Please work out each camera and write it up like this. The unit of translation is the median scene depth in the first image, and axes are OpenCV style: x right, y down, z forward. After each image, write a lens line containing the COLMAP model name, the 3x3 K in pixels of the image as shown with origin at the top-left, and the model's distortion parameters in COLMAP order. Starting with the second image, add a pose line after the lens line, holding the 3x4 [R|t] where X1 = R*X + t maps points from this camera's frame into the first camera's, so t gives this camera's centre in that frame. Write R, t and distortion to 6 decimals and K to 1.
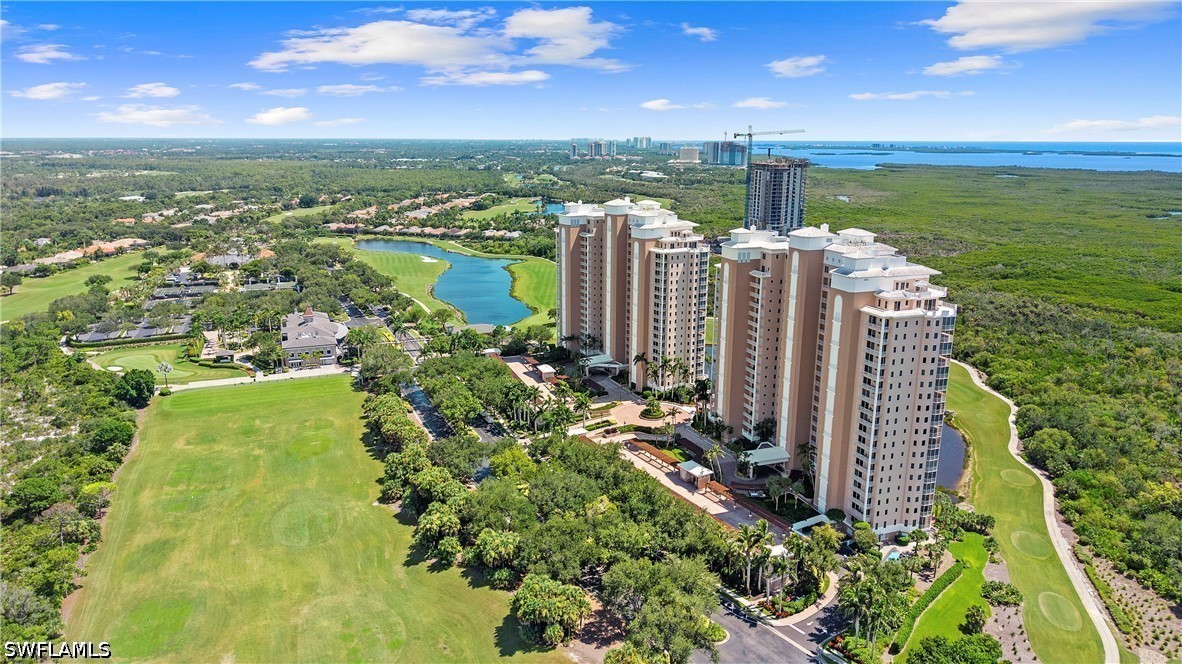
lens RADIAL K [[776.1, 0, 591.0], [0, 776.1, 332.0], [0, 0, 1]] dist [0.003077, -0.038989]
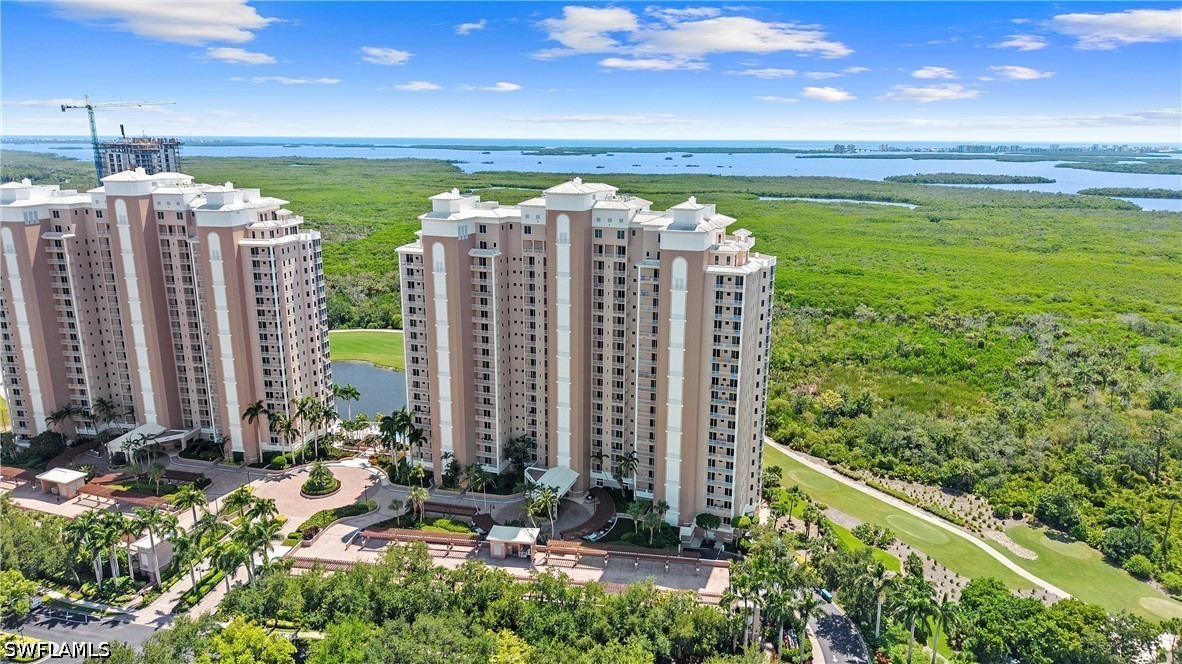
lens RADIAL K [[776.1, 0, 591.0], [0, 776.1, 332.0], [0, 0, 1]] dist [0.003077, -0.038989]
pose [[0.631278, -0.181037, 0.754131, -0.238354], [0.176899, 0.980353, 0.087263, -0.038353], [-0.755112, 0.078318, 0.650901, 0.368871]]
